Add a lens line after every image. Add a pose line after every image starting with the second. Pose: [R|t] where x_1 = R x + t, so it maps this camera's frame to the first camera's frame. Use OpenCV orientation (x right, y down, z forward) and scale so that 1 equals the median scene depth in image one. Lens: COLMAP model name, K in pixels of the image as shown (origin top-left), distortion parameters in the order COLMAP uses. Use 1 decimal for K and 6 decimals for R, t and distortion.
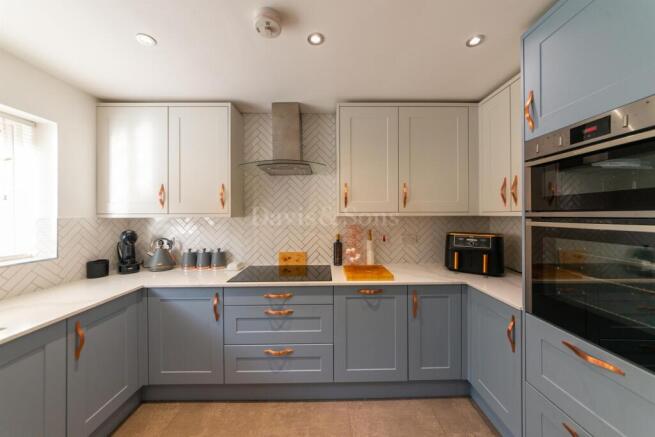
lens RADIAL K [[231.9, 0, 330.0], [0, 231.9, 218.6], [0, 0, 1]] dist [-0.000402, 0.001038]
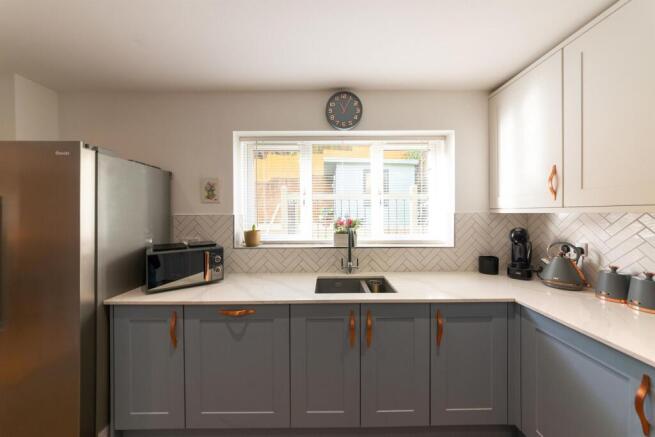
lens RADIAL K [[231.9, 0, 328.2], [0, 231.9, 213.1], [0, 0, 1]] dist [-0.000402, 0.001038]
pose [[-0.013596, 0.008334, -0.999873, -0.011197], [-0.009650, 0.999918, 0.008466, -0.003817], [0.999861, 0.009764, -0.013515, 0.327304]]
